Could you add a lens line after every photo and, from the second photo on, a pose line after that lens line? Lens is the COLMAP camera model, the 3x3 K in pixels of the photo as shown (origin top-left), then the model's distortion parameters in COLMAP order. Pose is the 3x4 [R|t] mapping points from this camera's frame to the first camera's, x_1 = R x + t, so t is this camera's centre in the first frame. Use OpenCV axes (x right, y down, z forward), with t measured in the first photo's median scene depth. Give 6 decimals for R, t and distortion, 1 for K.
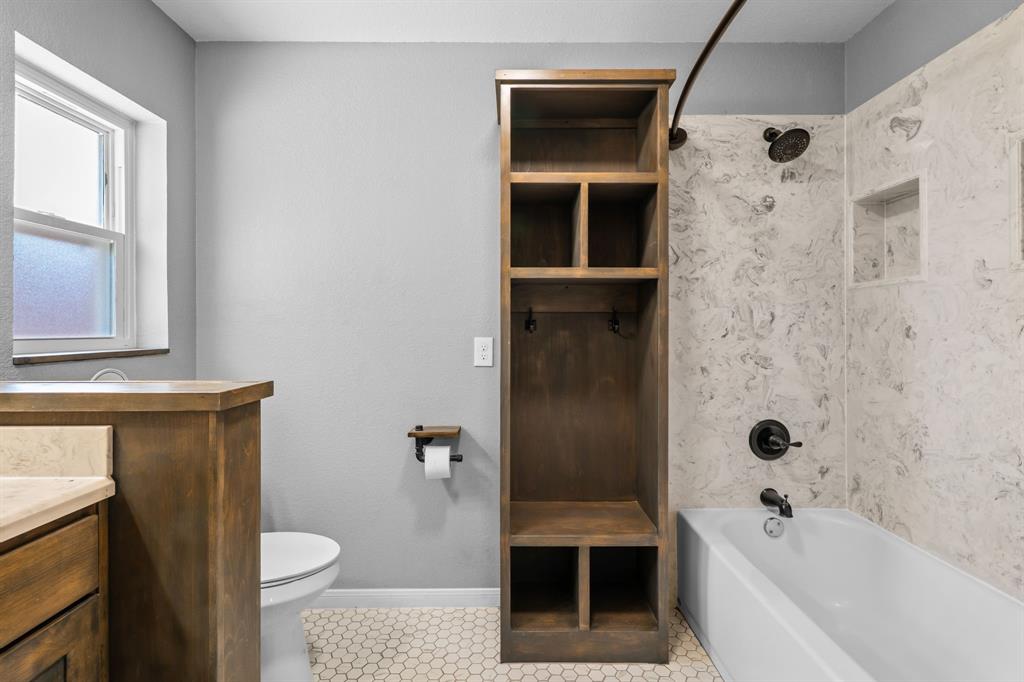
lens RADIAL K [[489.4, 0, 511.3], [0, 489.4, 333.7], [0, 0, 1]] dist [-0.003686, -0.000292]
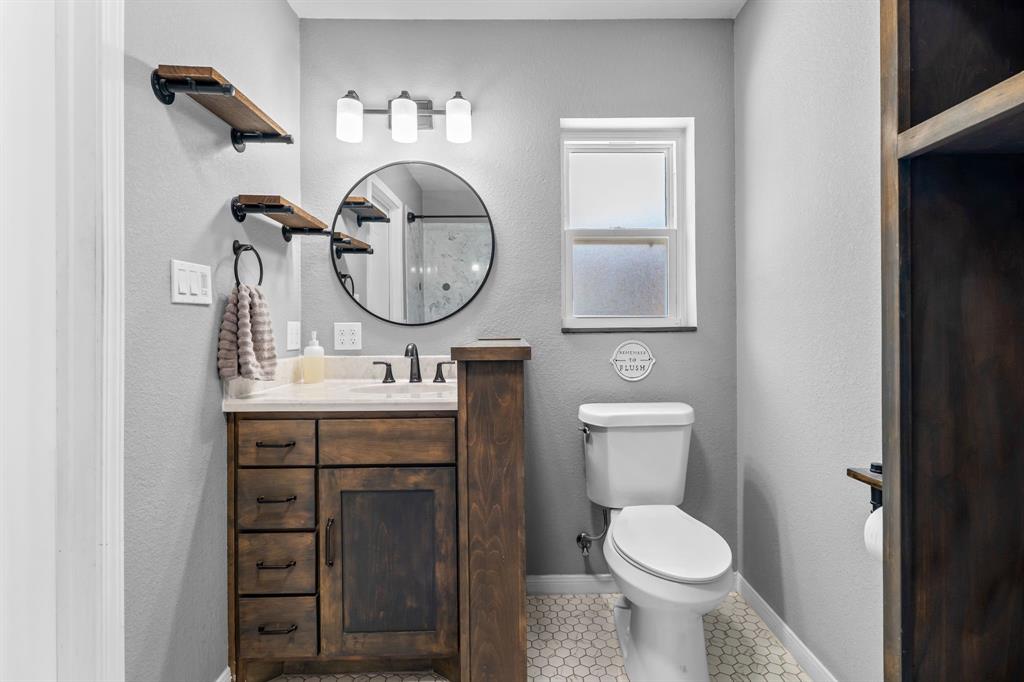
lens RADIAL K [[489.4, 0, 512.2], [0, 489.4, 337.5], [0, 0, 1]] dist [-0.003686, -0.000292]
pose [[-0.004258, 0.024311, -0.999695, 0.542091], [-0.006739, 0.999681, 0.024340, 0.043217], [0.999968, 0.006841, -0.004092, 0.840526]]
